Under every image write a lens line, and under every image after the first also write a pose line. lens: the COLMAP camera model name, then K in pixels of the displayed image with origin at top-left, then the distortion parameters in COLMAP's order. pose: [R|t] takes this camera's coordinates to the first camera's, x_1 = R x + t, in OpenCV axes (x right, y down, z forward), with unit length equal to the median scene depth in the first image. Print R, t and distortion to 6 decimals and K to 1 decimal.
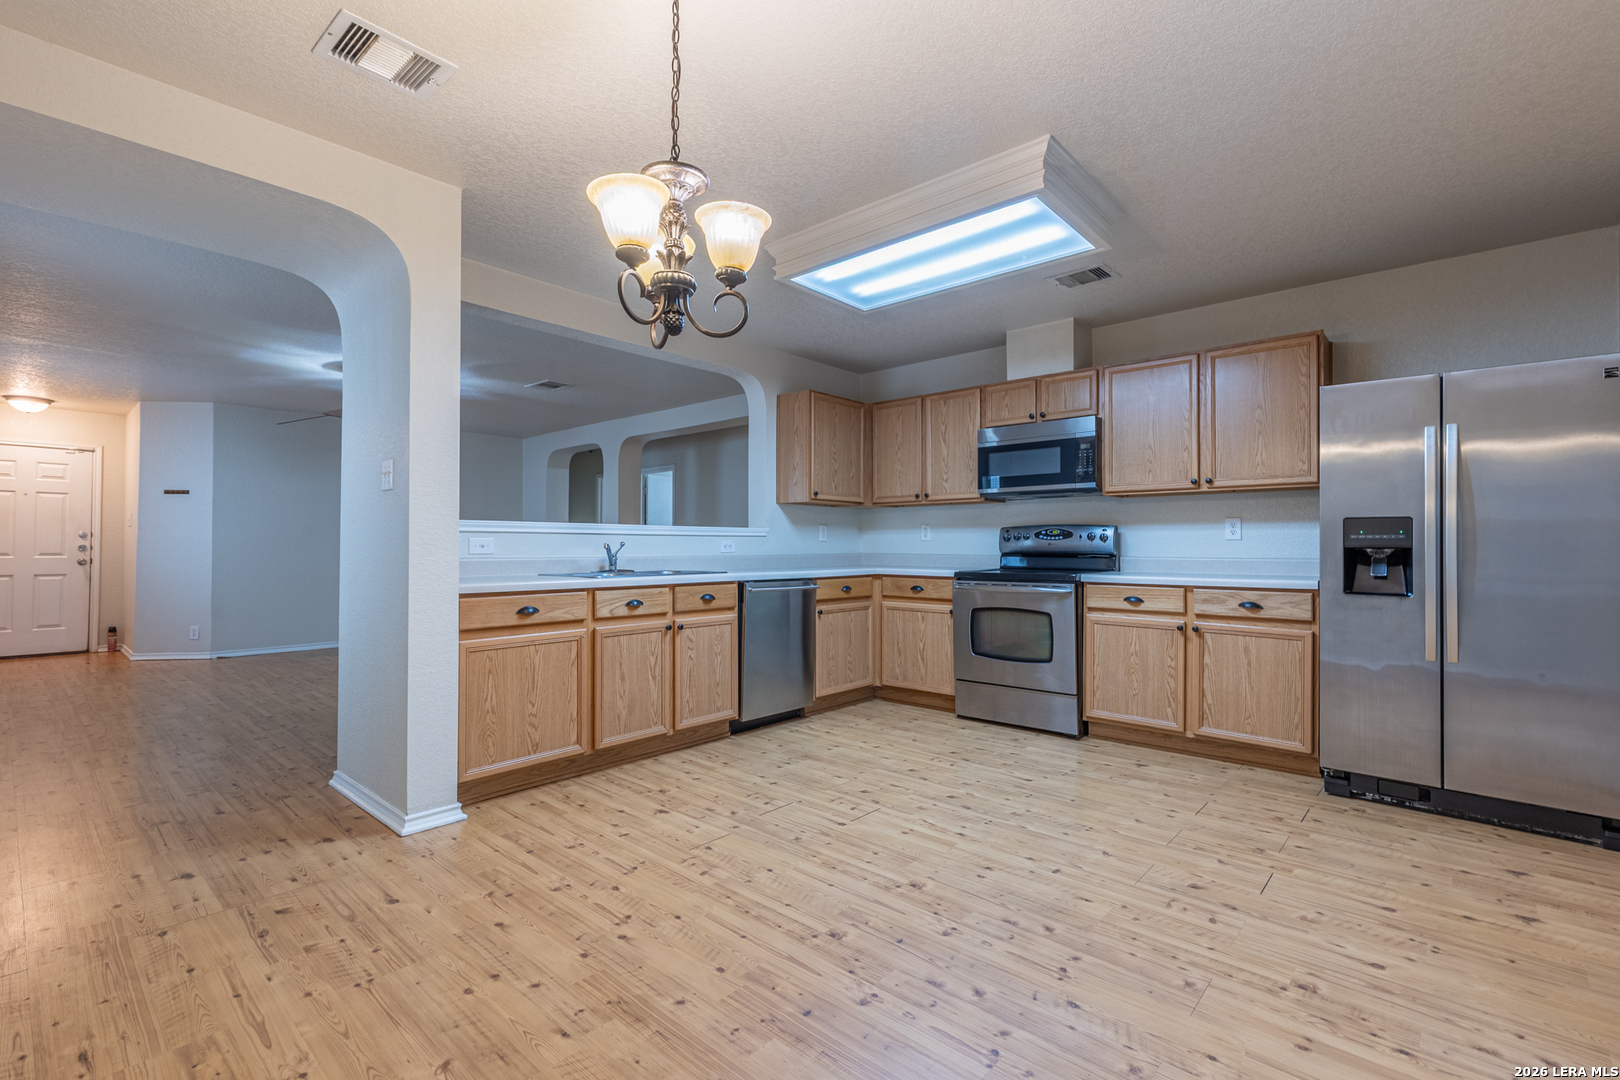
lens RADIAL K [[728.1, 0, 816.0], [0, 728.1, 534.3], [0, 0, 1]] dist [0.009951, -0.002686]
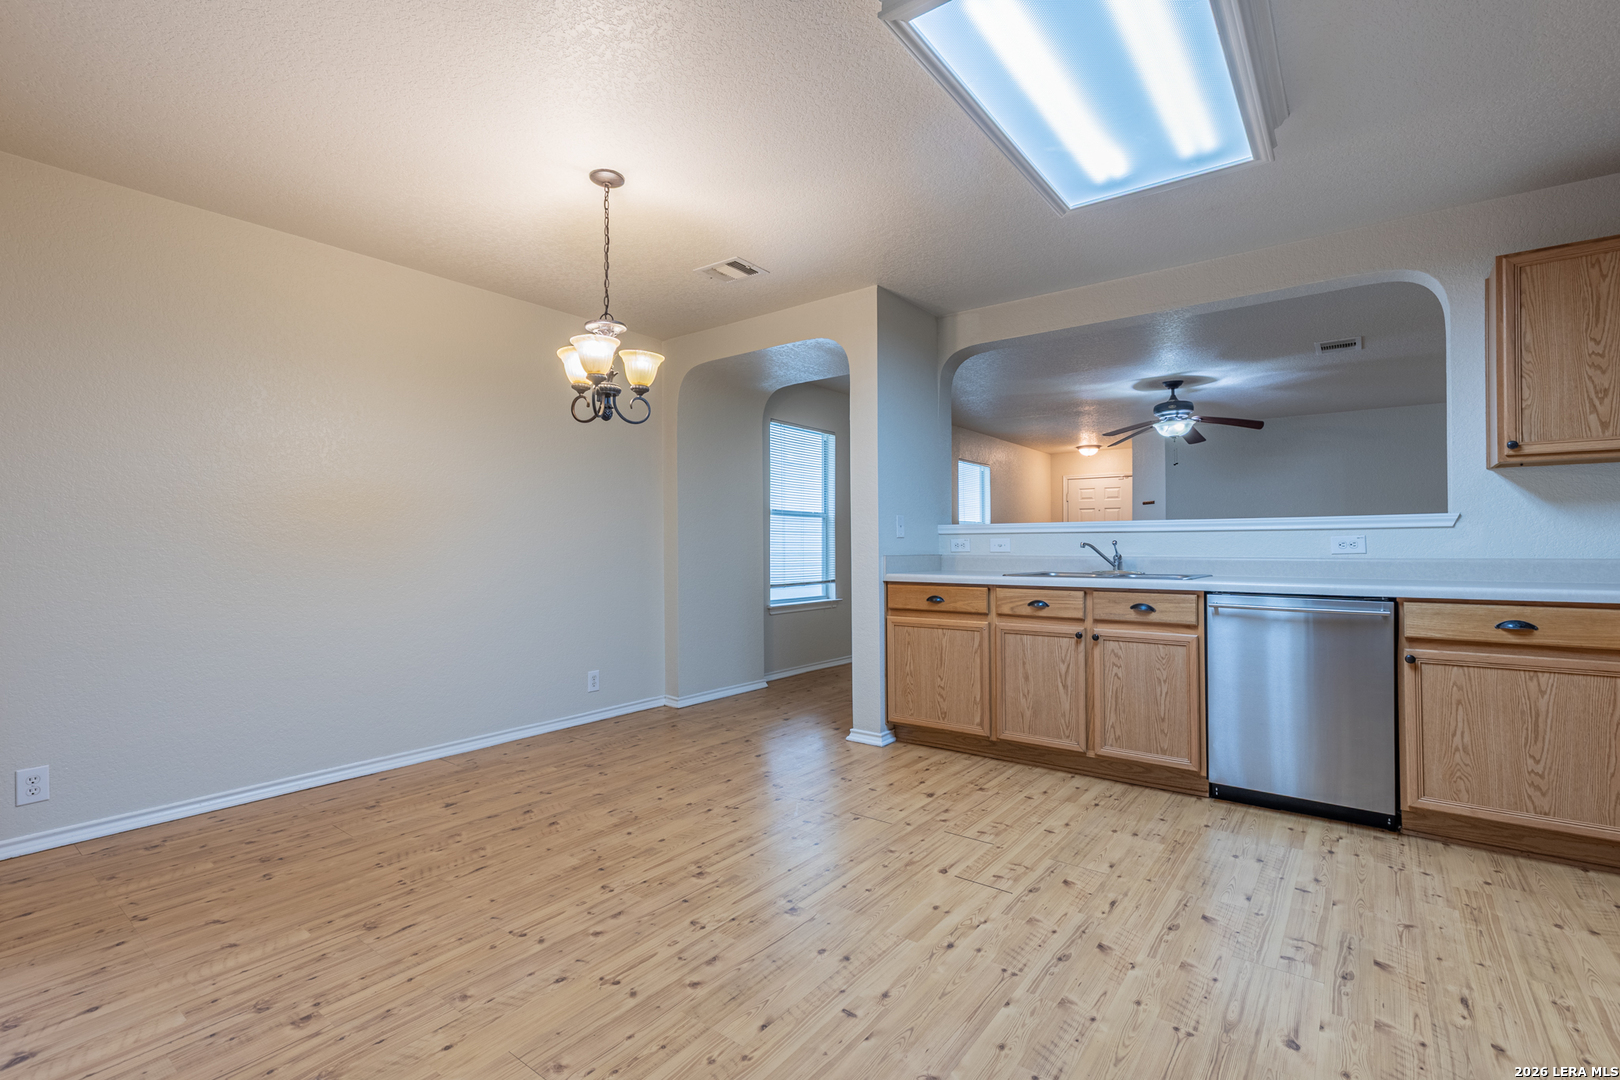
lens RADIAL K [[728.1, 0, 814.0], [0, 728.1, 536.4], [0, 0, 1]] dist [0.009951, -0.002686]
pose [[0.075469, -0.013929, -0.997051, 0.711568], [0.019752, 0.999727, -0.012471, 0.011074], [0.996953, -0.018752, 0.075724, 0.640138]]
